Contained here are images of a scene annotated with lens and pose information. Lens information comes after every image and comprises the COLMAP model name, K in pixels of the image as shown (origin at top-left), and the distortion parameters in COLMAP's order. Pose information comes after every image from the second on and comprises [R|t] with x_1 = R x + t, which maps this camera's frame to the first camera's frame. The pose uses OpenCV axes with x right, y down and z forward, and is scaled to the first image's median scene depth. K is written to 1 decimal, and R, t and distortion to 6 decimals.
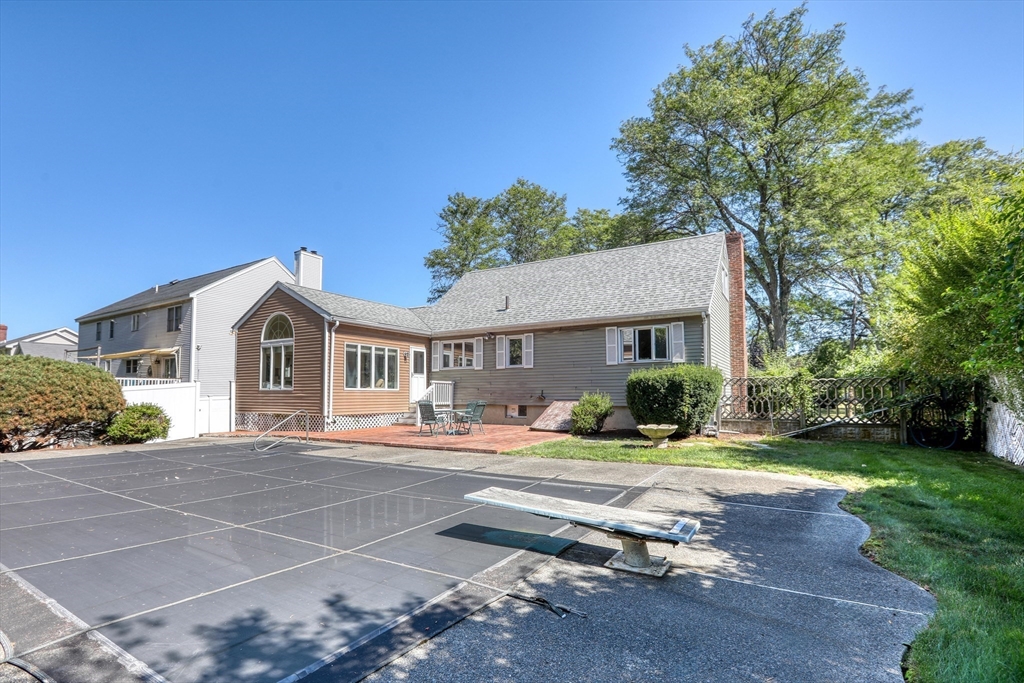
lens RADIAL K [[474.7, 0, 508.3], [0, 474.7, 352.8], [0, 0, 1]] dist [-0.079588, 0.034660]
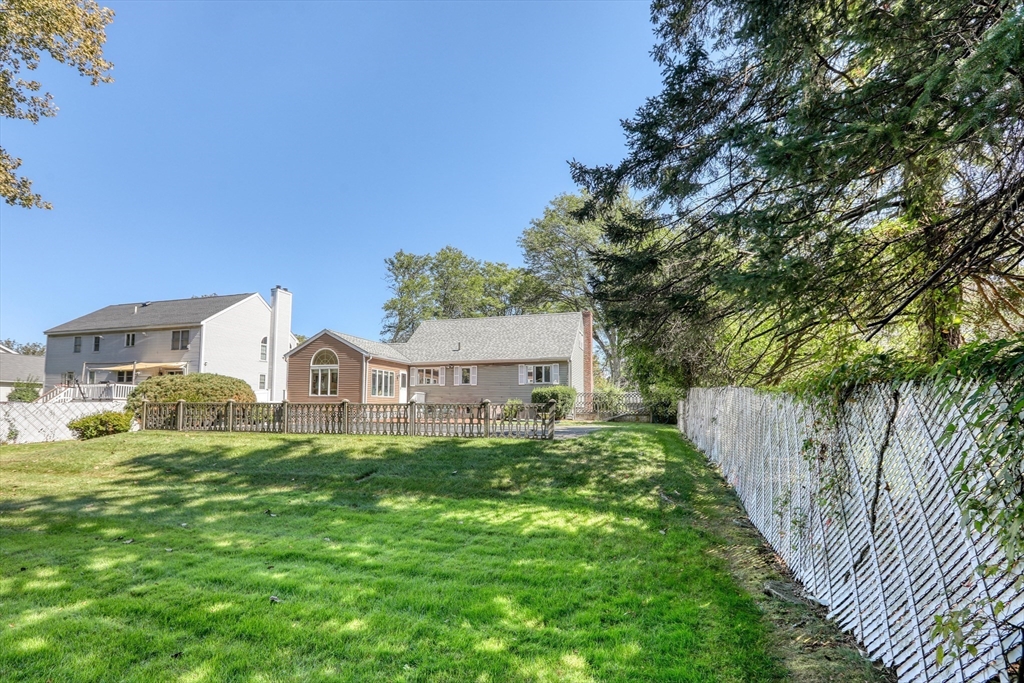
lens RADIAL K [[471.5, 0, 512.0], [0, 471.5, 341.5], [0, 0, 1]] dist [-0.060381, 0.018900]
pose [[0.966225, 0.041270, 0.254373, -0.264330], [-0.026521, 0.997777, -0.061144, -0.026504], [-0.256331, 0.052332, 0.965171, -0.705093]]
